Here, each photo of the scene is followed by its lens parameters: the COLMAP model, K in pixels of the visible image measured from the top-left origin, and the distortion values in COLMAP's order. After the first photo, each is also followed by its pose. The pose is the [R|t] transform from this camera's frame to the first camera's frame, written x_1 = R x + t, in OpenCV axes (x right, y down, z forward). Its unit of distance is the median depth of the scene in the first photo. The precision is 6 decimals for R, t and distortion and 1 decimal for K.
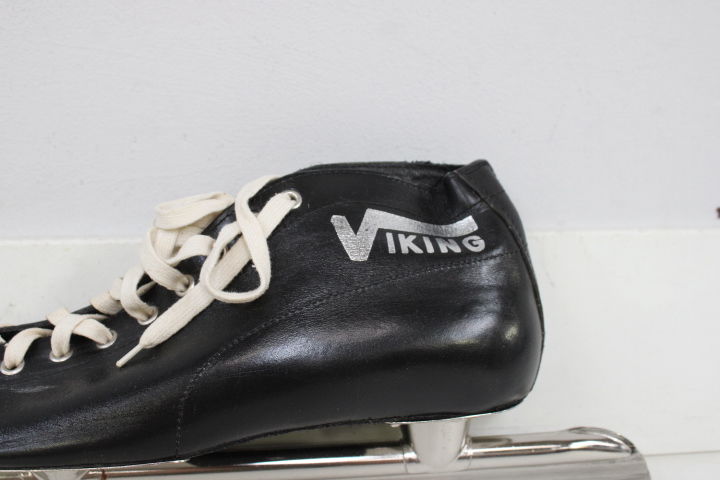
lens RADIAL K [[824.5, 0, 352.9], [0, 824.5, 240.0], [0, 0, 1]] dist [-0.065977, 0.000000]
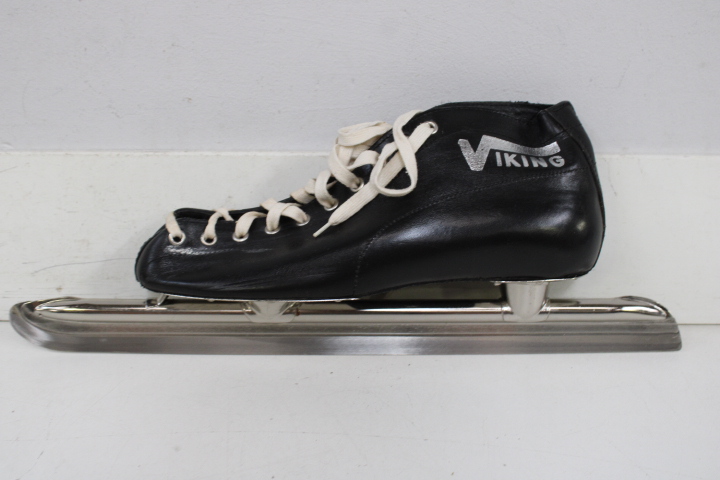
lens RADIAL K [[824.5, 0, 362.0], [0, 824.5, 235.0], [0, 0, 1]] dist [-0.065977, 0.000000]
pose [[0.994629, 0.032122, -0.098391, -0.043453], [-0.023327, 0.995734, 0.089268, 0.011946], [0.100839, -0.086493, 0.991136, -0.438262]]
